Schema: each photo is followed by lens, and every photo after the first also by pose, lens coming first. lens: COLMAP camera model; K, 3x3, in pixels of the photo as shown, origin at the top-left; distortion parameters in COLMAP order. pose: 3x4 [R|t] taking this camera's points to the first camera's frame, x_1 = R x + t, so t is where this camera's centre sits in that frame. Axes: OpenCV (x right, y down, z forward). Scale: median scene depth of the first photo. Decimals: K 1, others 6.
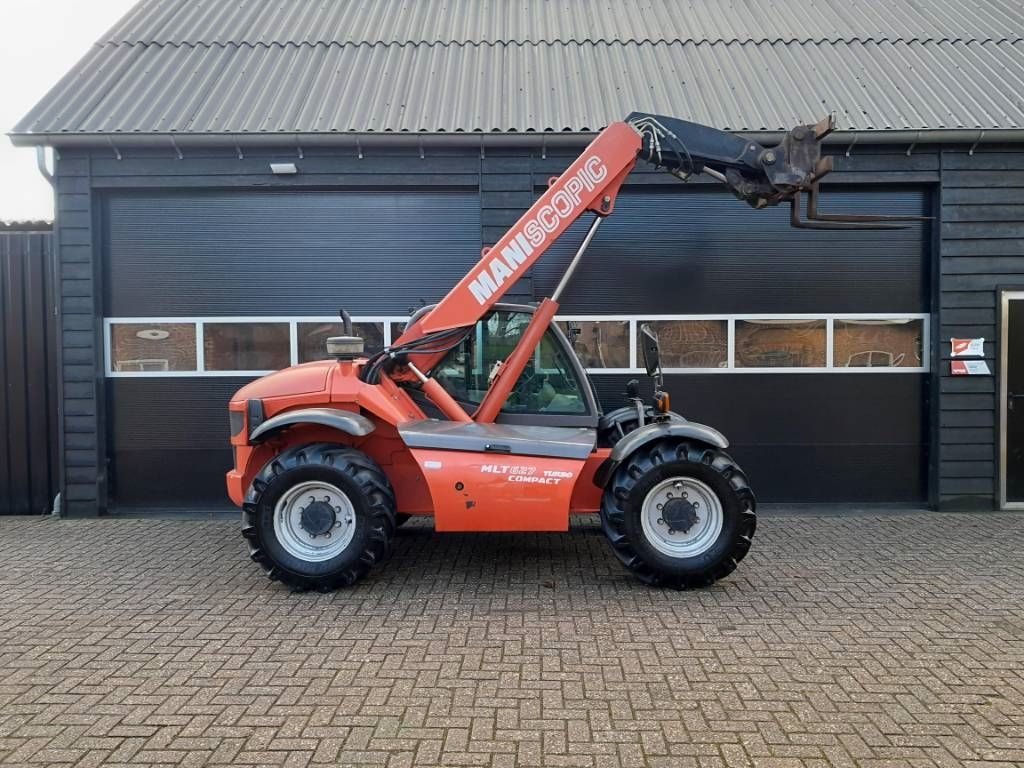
lens RADIAL K [[807.1, 0, 512.0], [0, 807.1, 384.0], [0, 0, 1]] dist [0.006608, -0.003268]
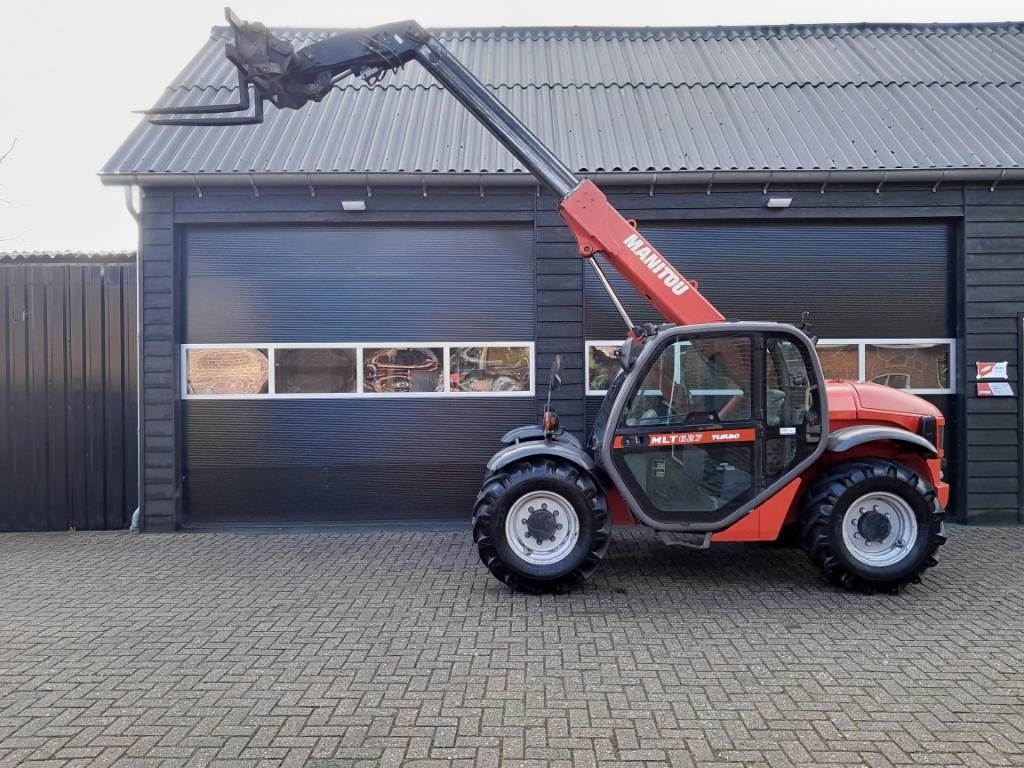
lens RADIAL K [[804.8, 0, 512.0], [0, 804.8, 384.0], [0, 0, 1]] dist [0.010026, -0.012409]
pose [[0.999998, -0.001899, -0.000714, -0.088933], [0.001879, 0.999640, -0.026777, 0.000124], [0.000765, 0.026776, 0.999641, -0.081960]]
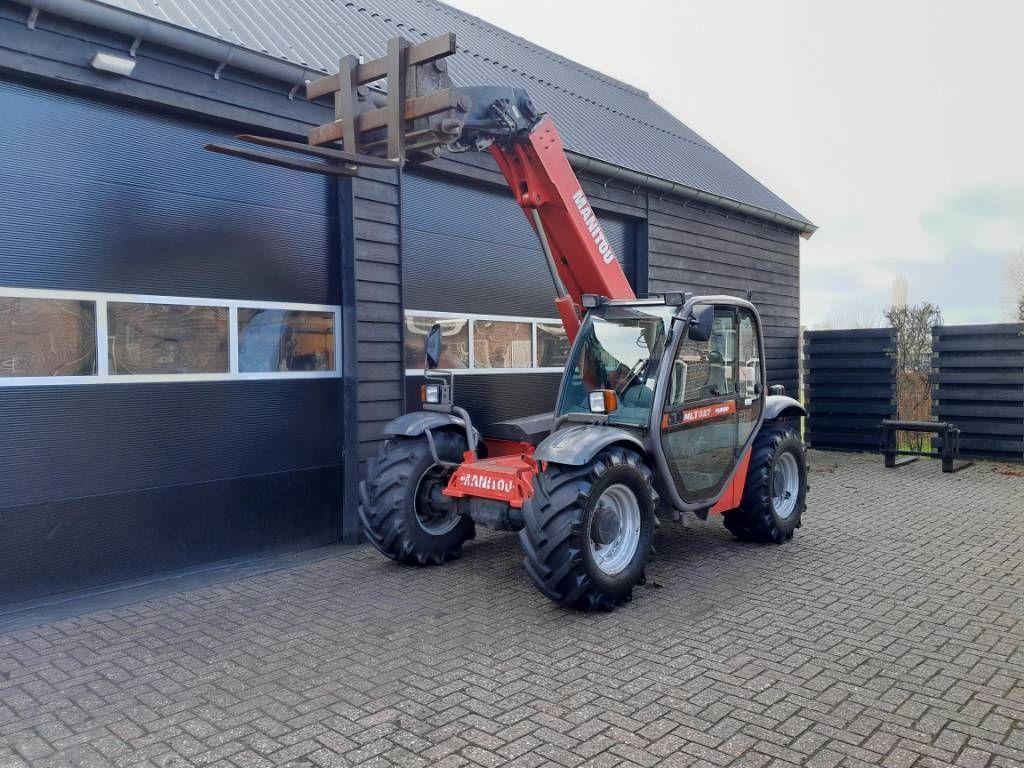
lens RADIAL K [[810.1, 0, 534.0], [0, 810.1, 367.4], [0, 0, 1]] dist [0.004231, -0.009259]
pose [[0.645836, -0.005470, 0.763456, -0.704263], [0.029669, 0.999399, -0.017938, -0.001719], [-0.762899, 0.034235, 0.645610, 0.414414]]
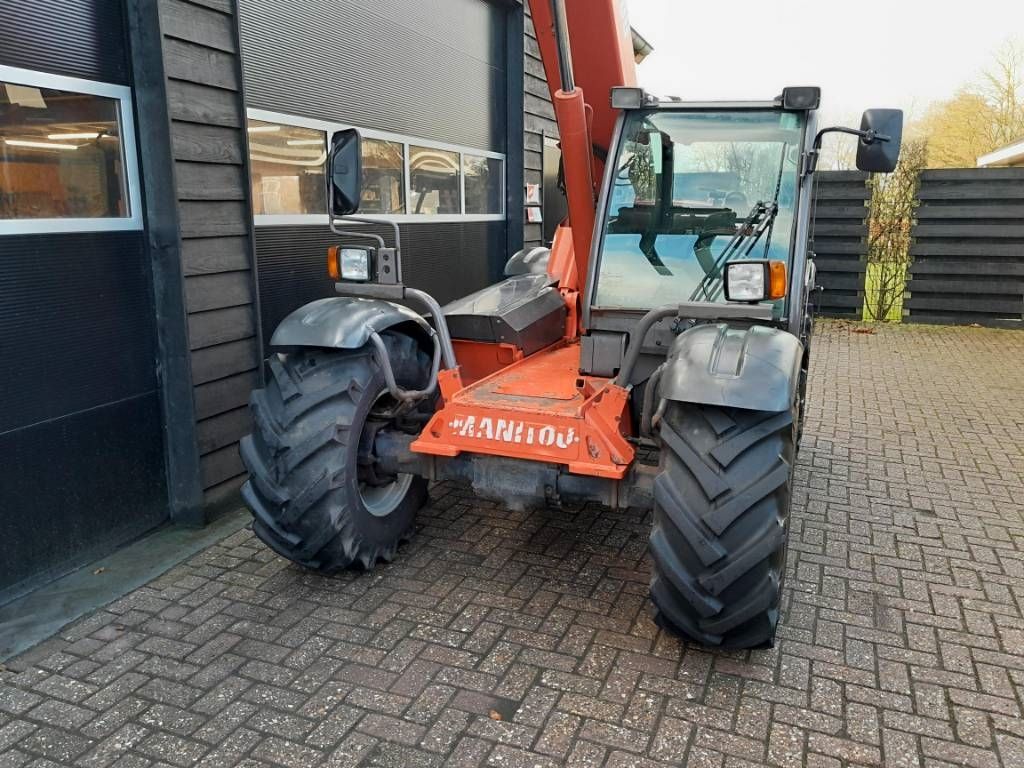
lens RADIAL K [[801.6, 0, 517.5], [0, 801.6, 386.8], [0, 0, 1]] dist [0.002886, -0.005786]
pose [[0.337253, -0.199183, 0.920101, -0.501502], [0.025912, 0.978955, 0.202426, -0.015091], [-0.941057, -0.044427, 0.335317, 0.856660]]
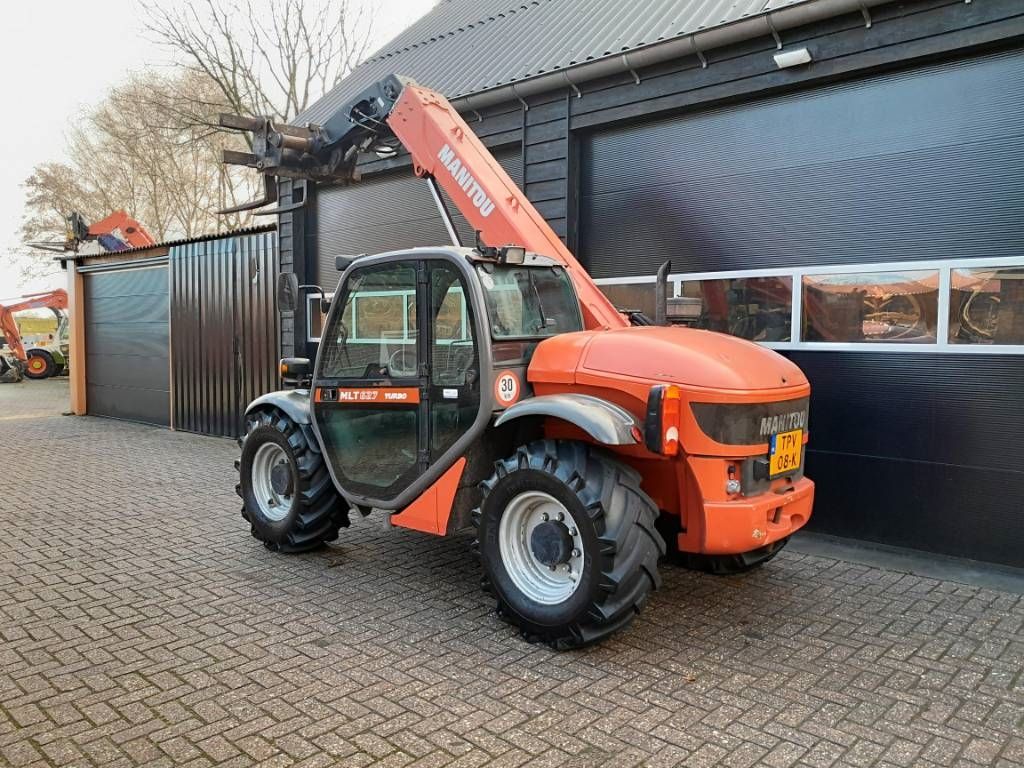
lens RADIAL K [[804.8, 0, 512.0], [0, 804.8, 384.0], [0, 0, 1]] dist [0.010026, -0.012409]
pose [[0.747229, 0.049615, -0.662712, 0.724395], [-0.029674, 0.998706, 0.041312, -0.007509], [0.663904, -0.011204, 0.747734, 0.380526]]
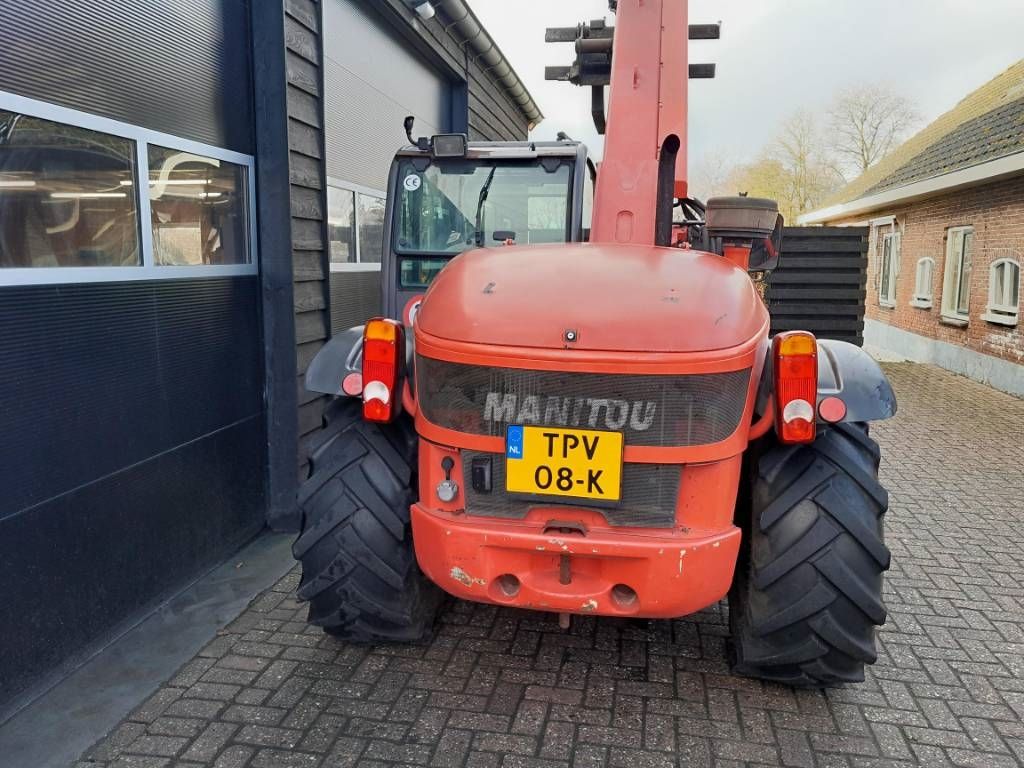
lens RADIAL K [[804.8, 0, 512.0], [0, 804.8, 384.0], [0, 0, 1]] dist [0.010026, -0.012409]
pose [[0.142871, -0.145529, 0.978984, -0.683175], [0.025518, 0.989344, 0.143345, -0.016326], [-0.989412, 0.004502, 0.145062, 0.990234]]
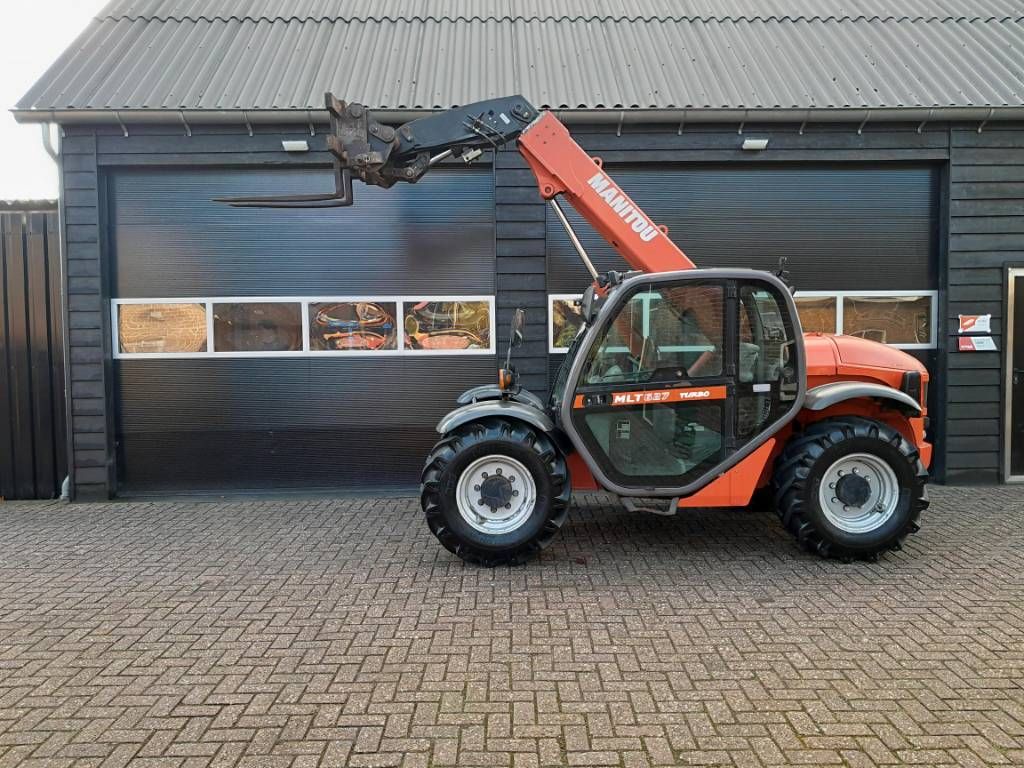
lens RADIAL K [[804.8, 0, 512.0], [0, 804.8, 384.0], [0, 0, 1]] dist [0.010026, -0.012409]
pose [[0.999560, -0.007791, 0.028629, -0.060042], [0.007171, 0.999739, 0.021674, 0.005506], [-0.028790, -0.021459, 0.999355, 0.004568]]
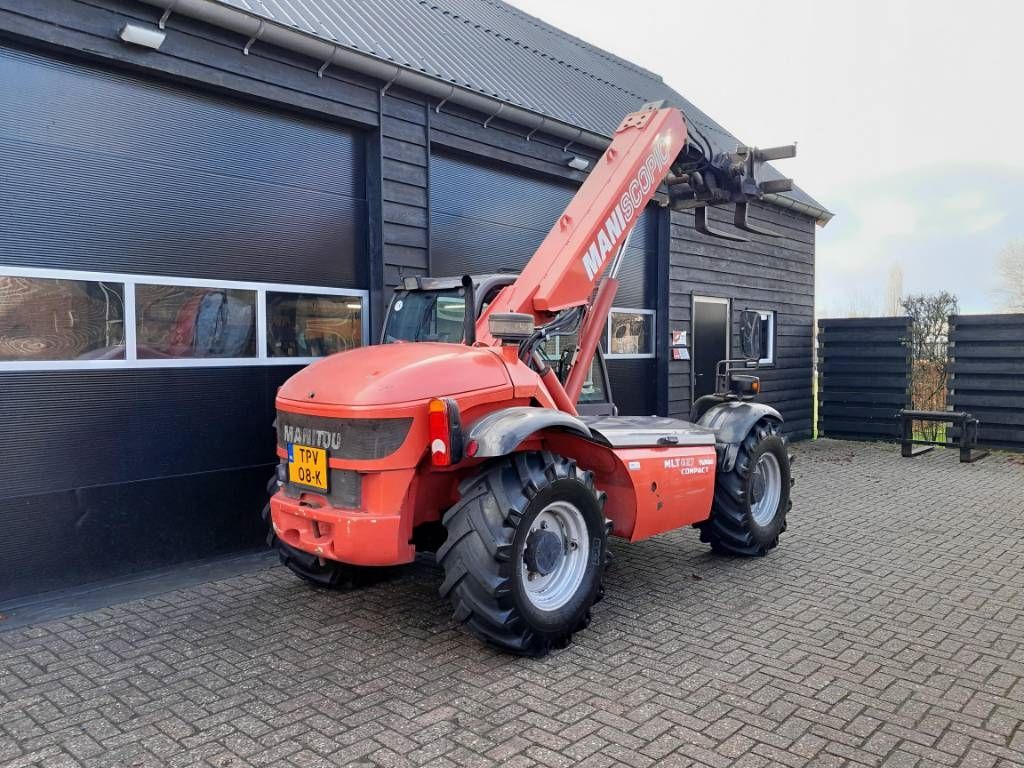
lens RADIAL K [[807.5, 0, 535.4], [0, 807.5, 370.0], [0, 0, 1]] dist [-0.000744, 0.000970]
pose [[0.639290, -0.016698, 0.768785, -0.716771], [0.022336, 0.999746, 0.003141, -0.005013], [-0.768641, 0.015164, 0.639500, 0.464233]]
